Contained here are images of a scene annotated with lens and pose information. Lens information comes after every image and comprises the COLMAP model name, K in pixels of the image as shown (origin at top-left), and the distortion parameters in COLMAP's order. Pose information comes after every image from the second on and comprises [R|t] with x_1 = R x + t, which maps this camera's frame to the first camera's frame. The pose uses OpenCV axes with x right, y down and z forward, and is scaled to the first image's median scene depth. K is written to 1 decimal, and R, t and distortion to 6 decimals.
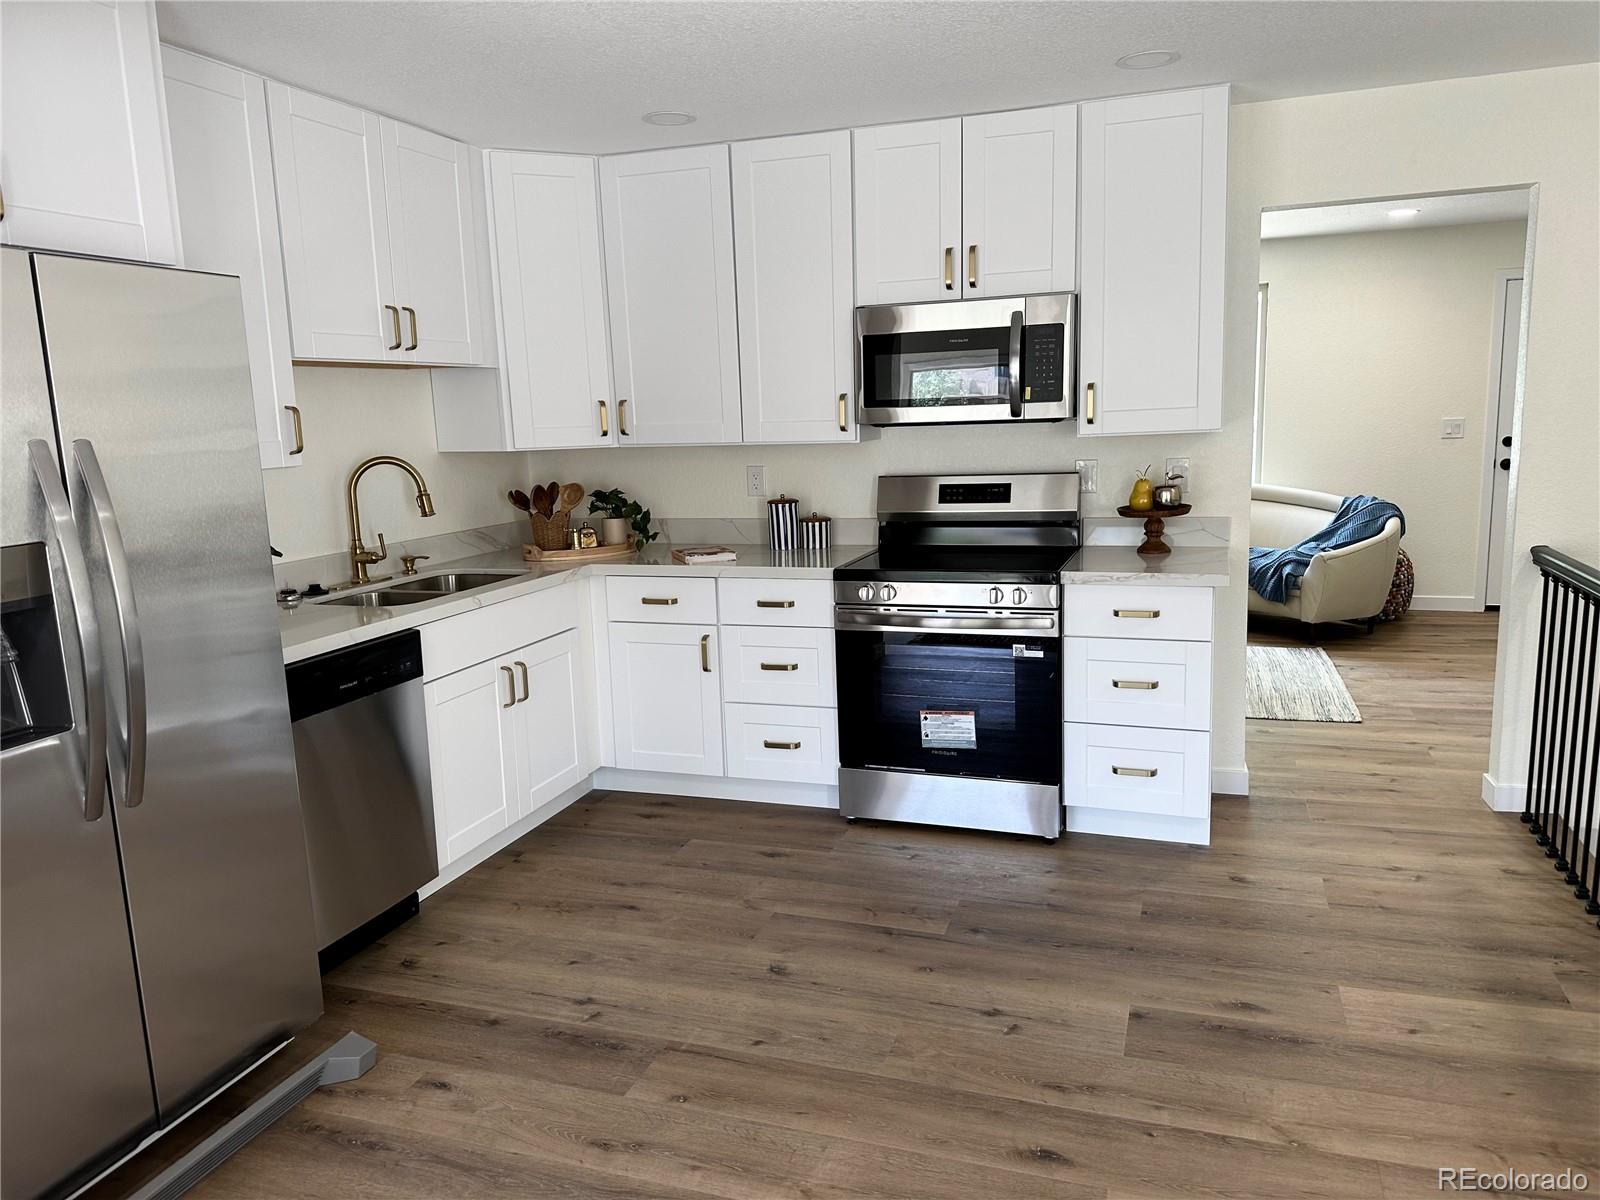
lens RADIAL K [[1106.7, 0, 806.9], [0, 1106.7, 581.6], [0, 0, 1]] dist [0.138819, -0.239803]
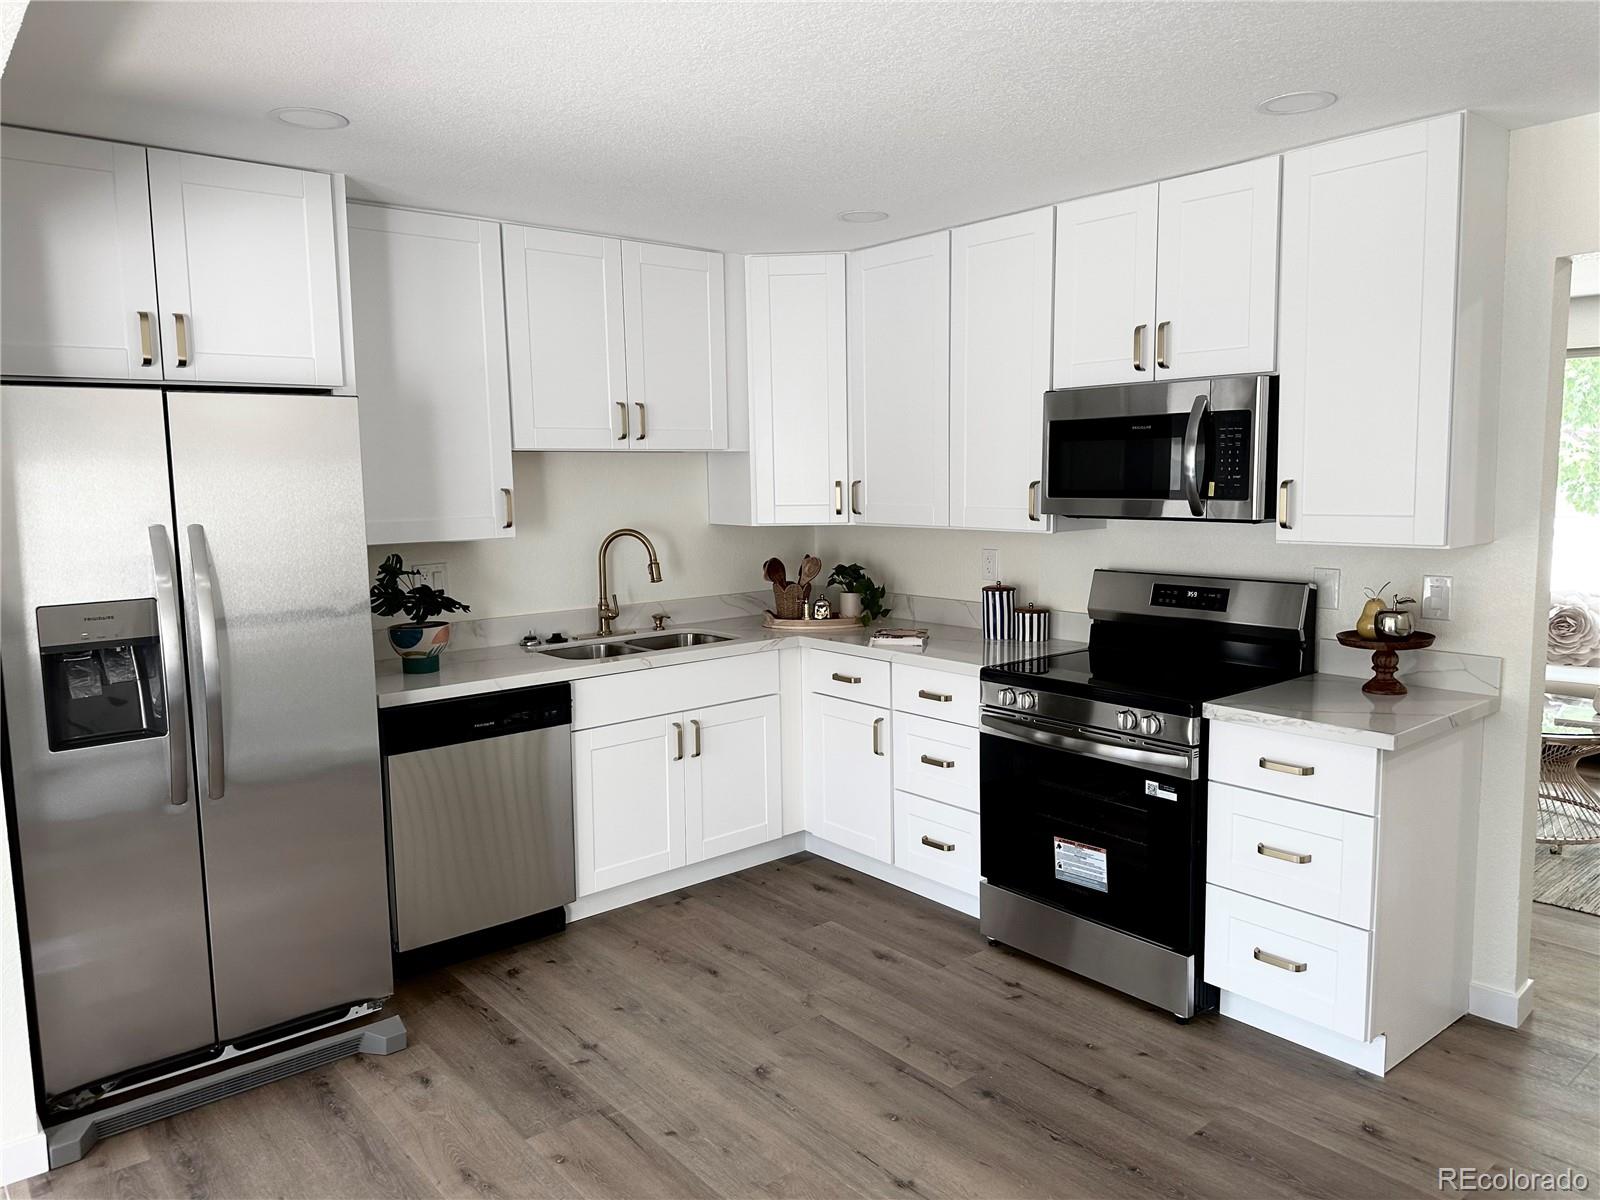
lens RADIAL K [[1106.7, 0, 806.9], [0, 1106.7, 581.6], [0, 0, 1]] dist [0.138819, -0.239803]
pose [[0.859027, 0.071405, -0.506926, 0.372333], [-0.091828, 0.995656, -0.015361, -0.056363], [0.503627, 0.059746, 0.861853, 0.105707]]
